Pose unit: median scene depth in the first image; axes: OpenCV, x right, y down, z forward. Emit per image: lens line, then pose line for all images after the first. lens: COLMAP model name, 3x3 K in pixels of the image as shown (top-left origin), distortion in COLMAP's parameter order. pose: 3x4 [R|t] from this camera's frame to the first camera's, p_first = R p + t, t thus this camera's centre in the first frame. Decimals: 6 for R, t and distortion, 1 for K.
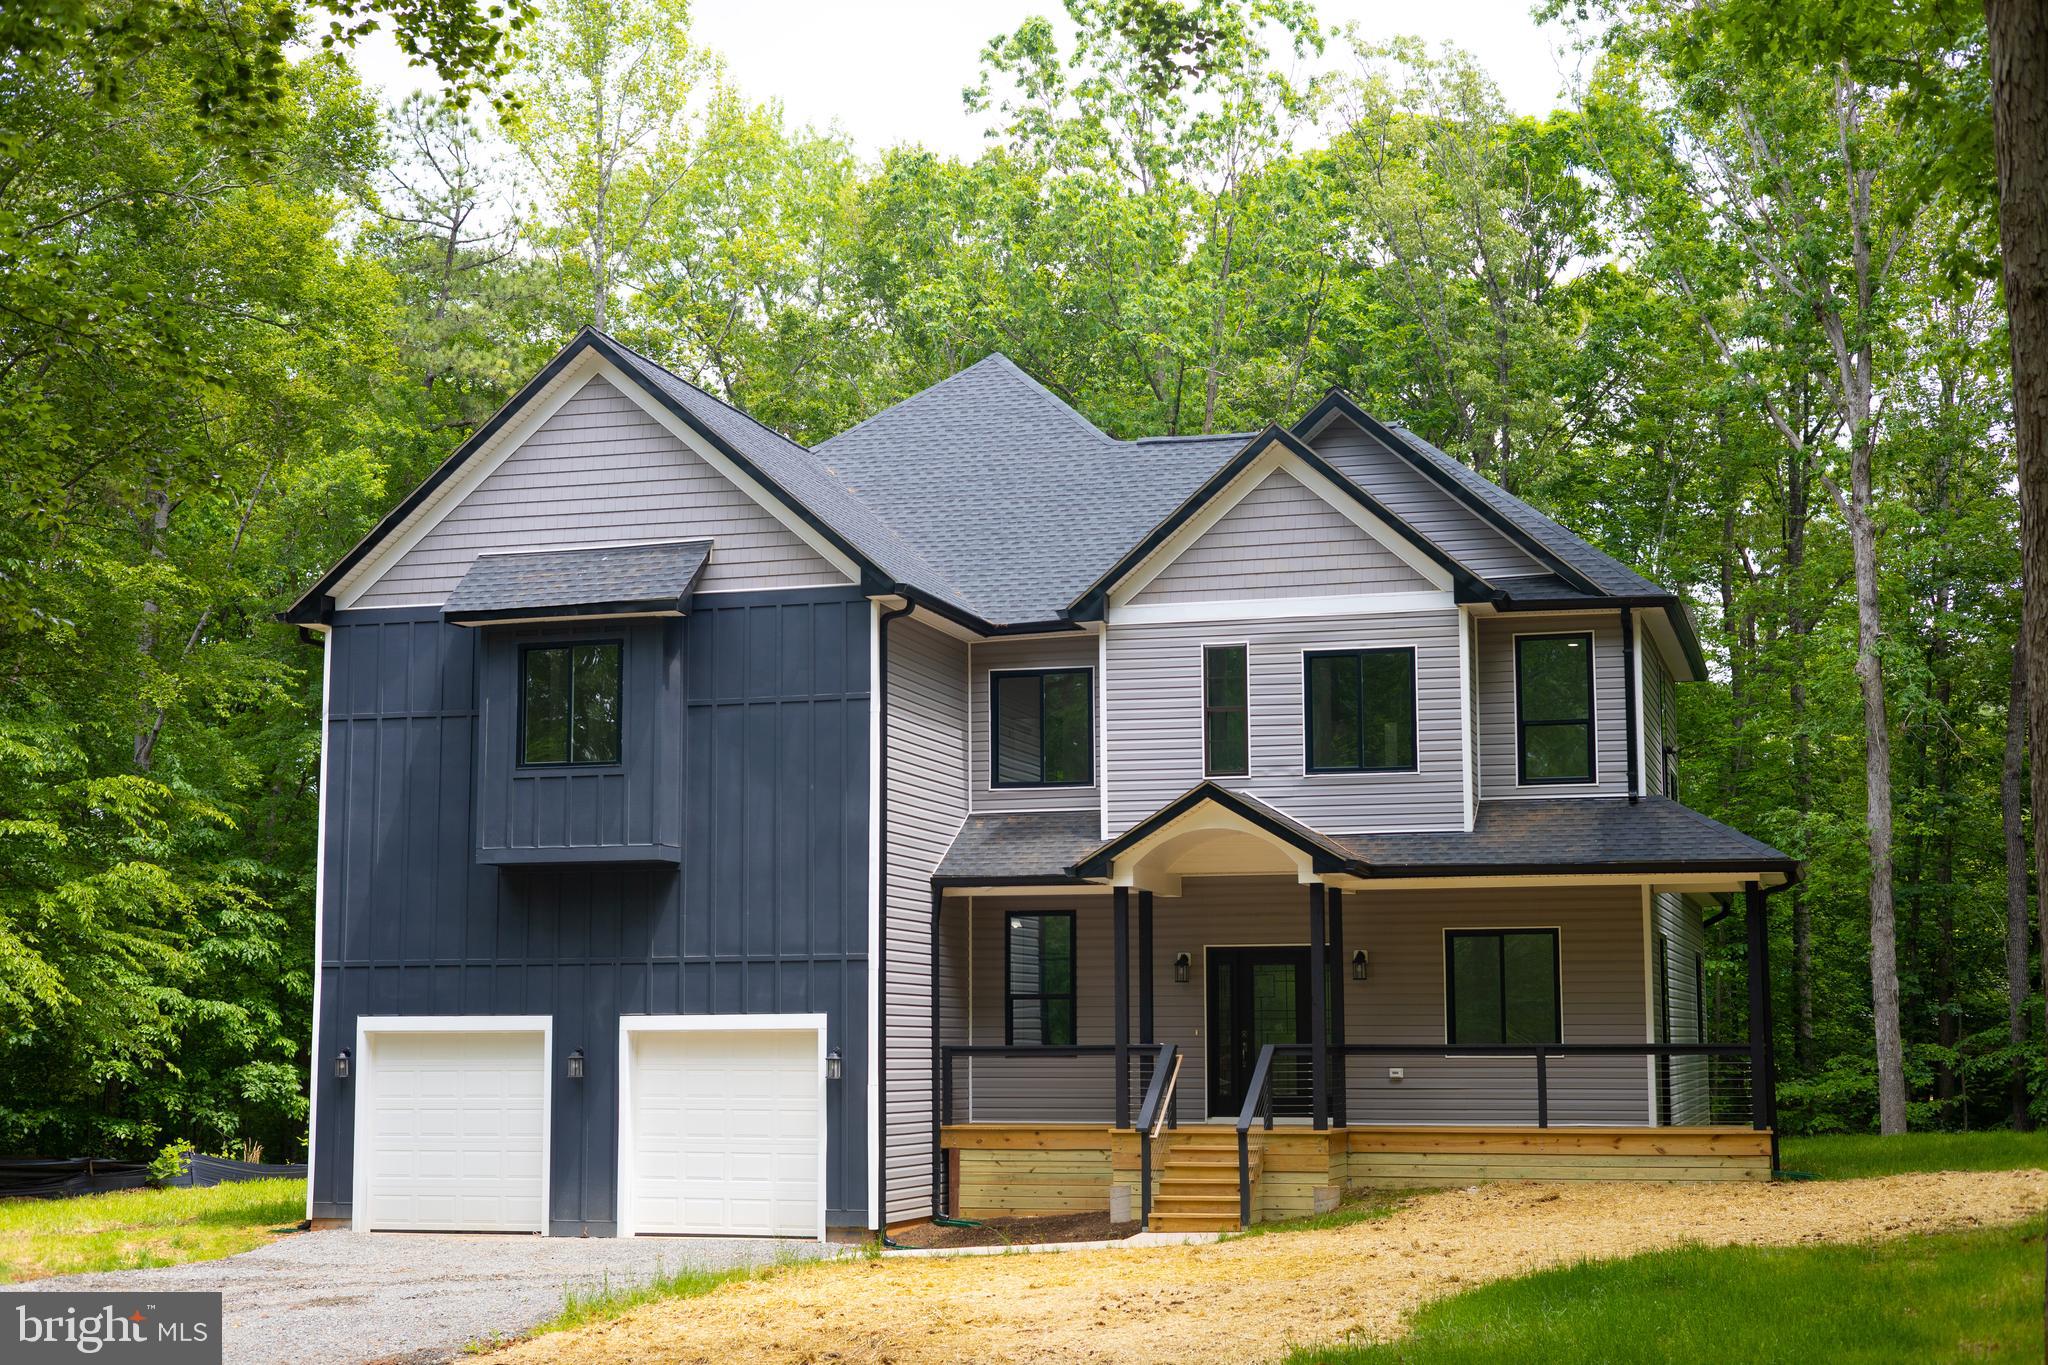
lens RADIAL K [[2817.0, 0, 1024.0], [0, 2817.0, 682.5], [0, 0, 1]] dist [0.000732, 0.073882]
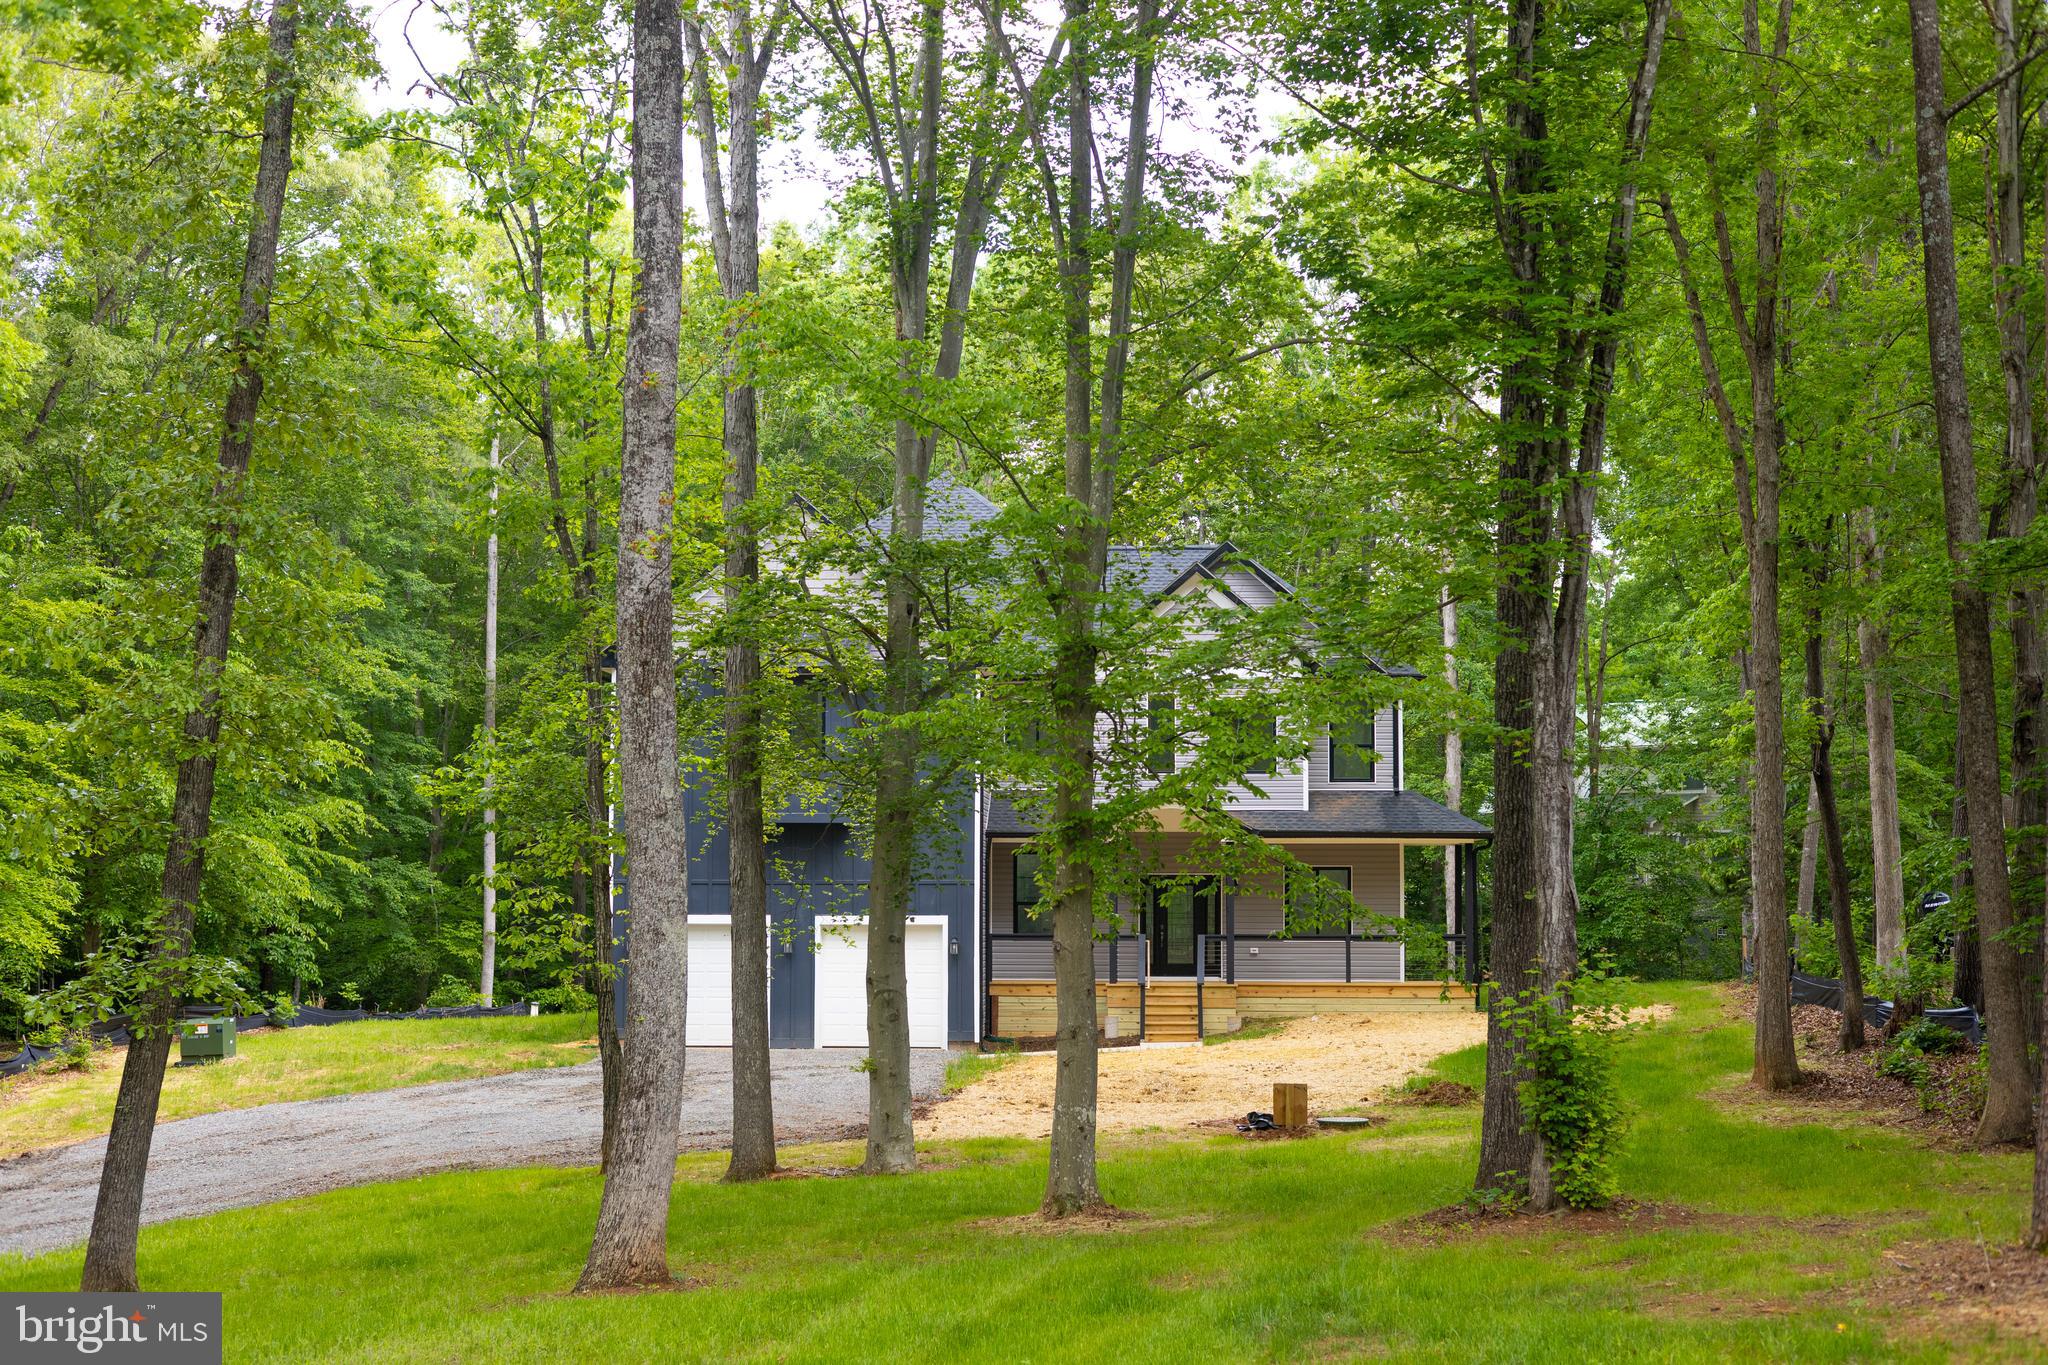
lens RADIAL K [[2817.0, 0, 1024.0], [0, 2817.0, 682.5], [0, 0, 1]] dist [0.000732, 0.073882]
pose [[0.973080, 0.024198, 0.229193, -0.397955], [-0.035391, 0.998367, 0.044852, -0.094062], [-0.227733, -0.051755, 0.972347, -0.611329]]
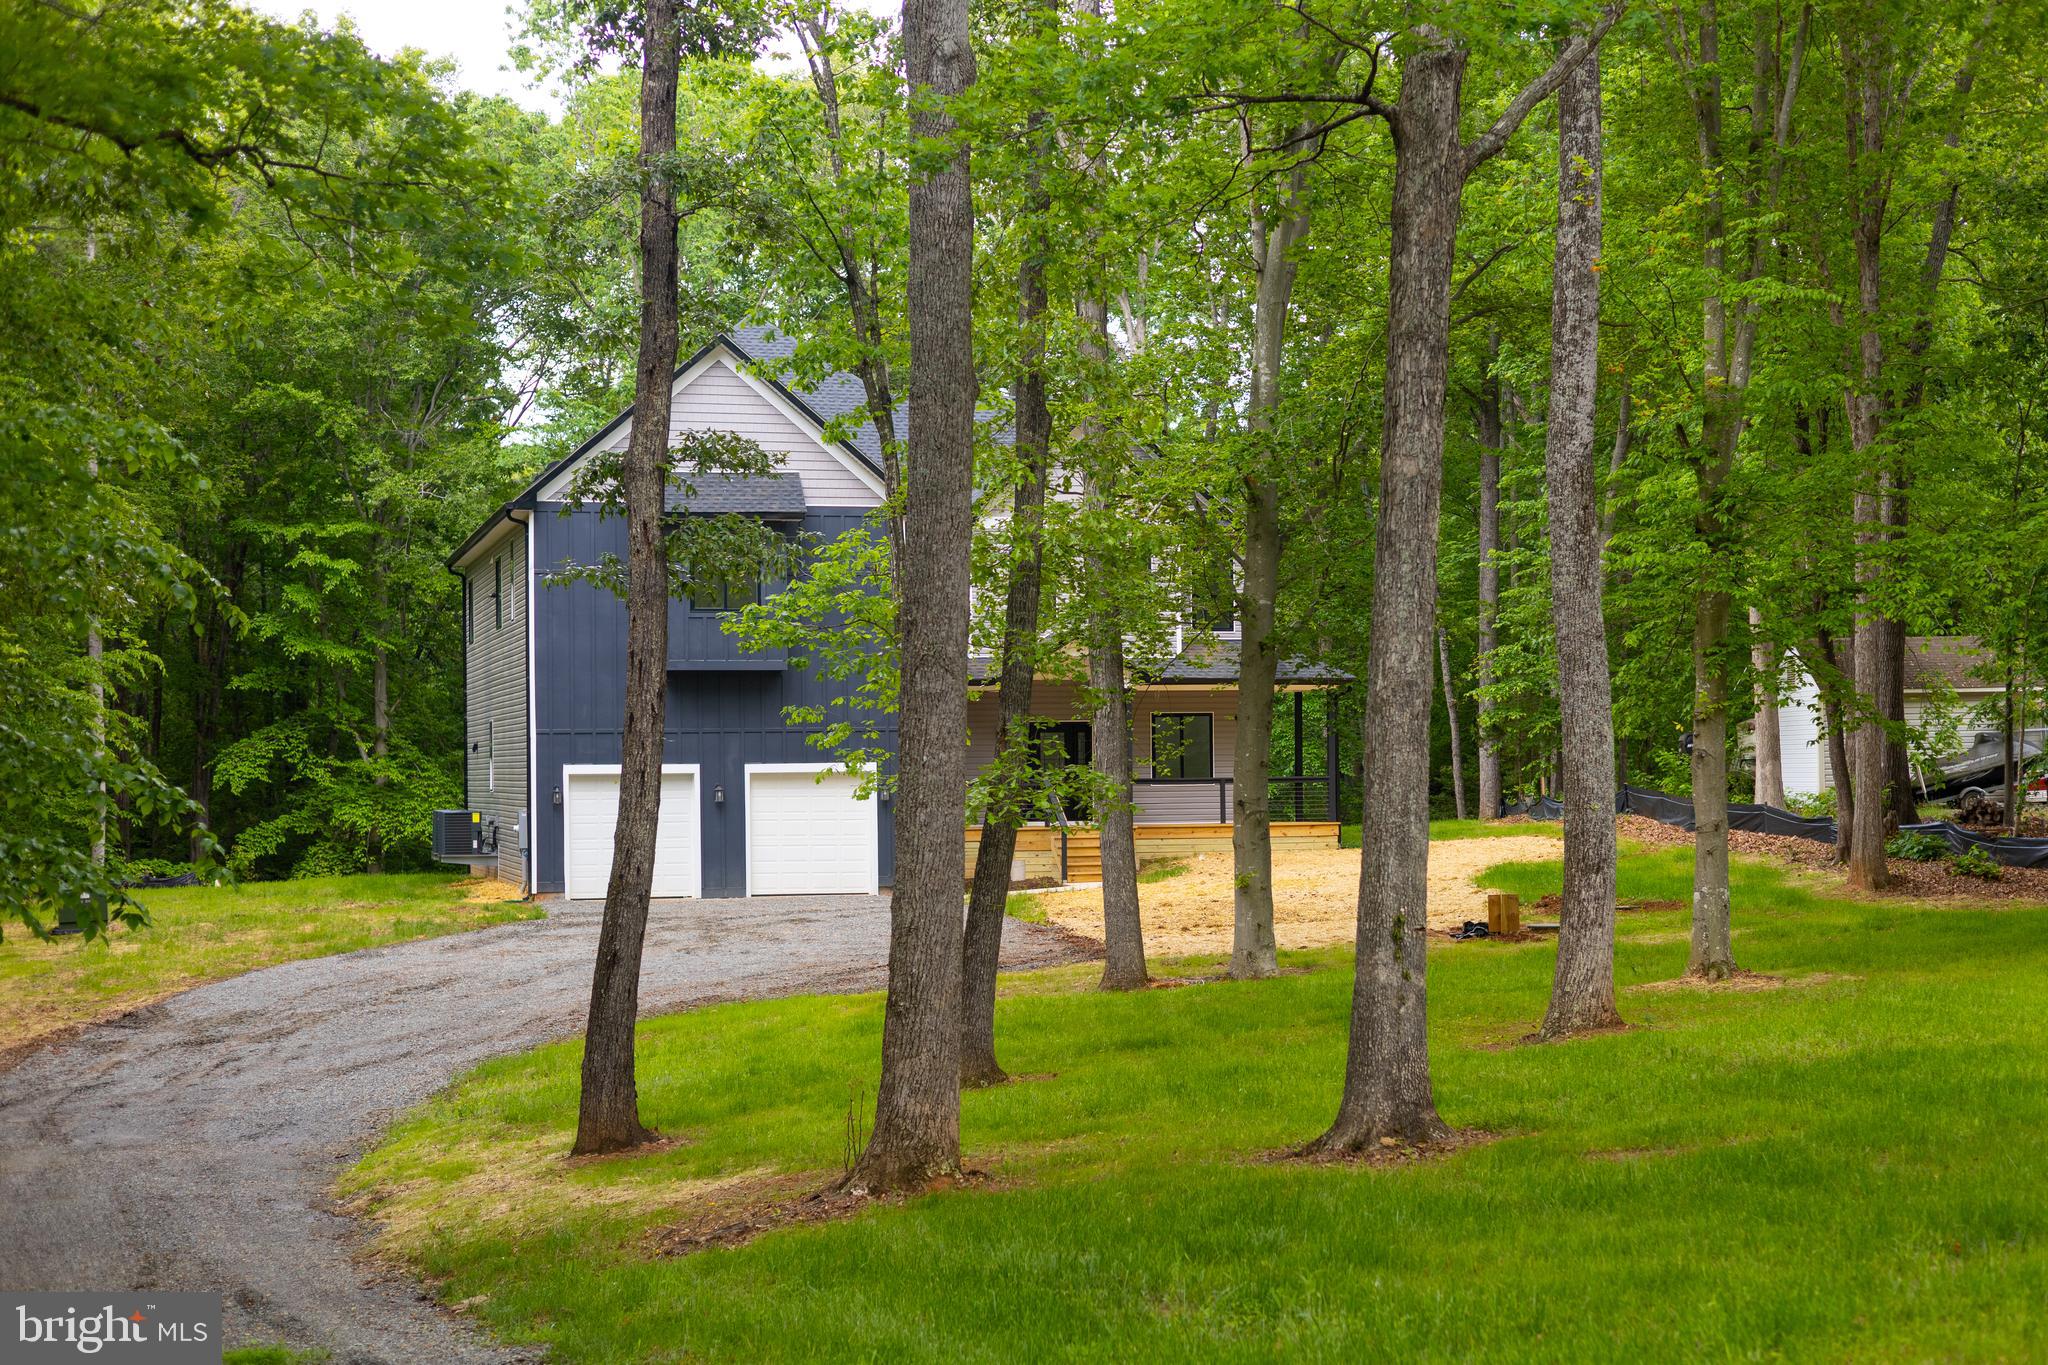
lens RADIAL K [[3098.9, 0, 1029.3], [0, 3098.9, 749.1], [0, 0, 1]] dist [-0.024184, -0.040825]
pose [[0.861872, -0.000932, 0.507125, -0.895553], [-0.056748, 0.993540, 0.098272, -0.074859], [-0.503940, -0.113476, 0.856252, -0.610321]]
